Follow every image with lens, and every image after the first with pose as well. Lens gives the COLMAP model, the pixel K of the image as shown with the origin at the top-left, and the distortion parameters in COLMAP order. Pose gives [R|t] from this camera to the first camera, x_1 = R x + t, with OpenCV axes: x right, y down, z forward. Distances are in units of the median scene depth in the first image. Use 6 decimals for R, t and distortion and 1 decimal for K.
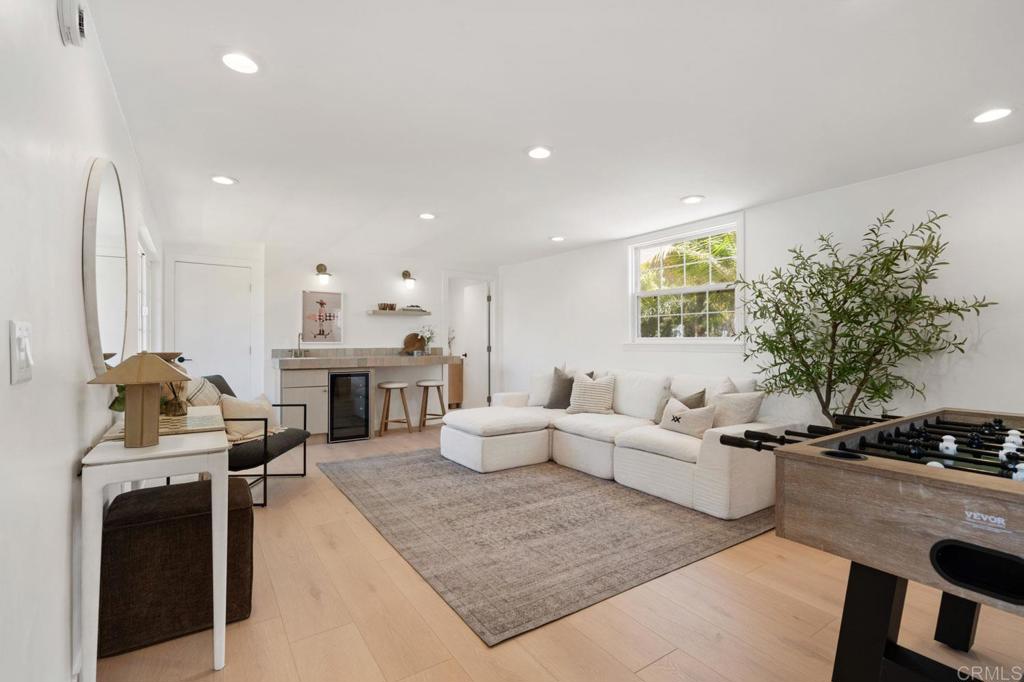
lens RADIAL K [[465.7, 0, 505.7], [0, 465.7, 341.6], [0, 0, 1]] dist [0.000154, 0.000370]
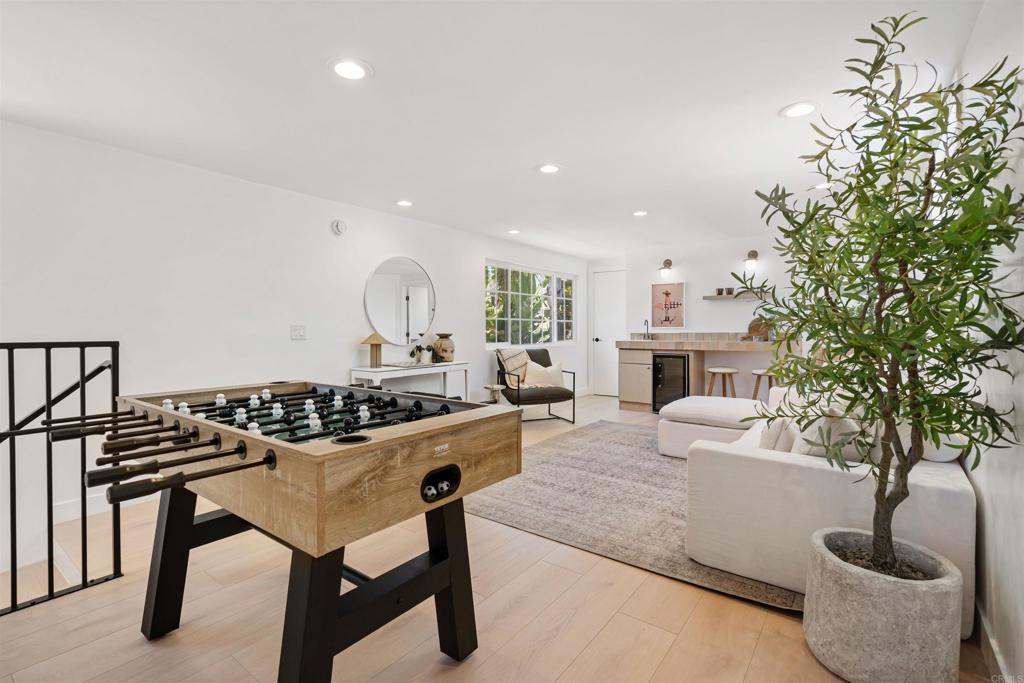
lens RADIAL K [[465.7, 0, 505.7], [0, 465.7, 342.1], [0, 0, 1]] dist [0.000154, 0.000370]
pose [[0.322585, 0.024317, -0.946228, 0.998564], [0.011468, 0.999496, 0.029596, -0.001592], [0.946471, -0.020398, 0.322144, 0.424996]]
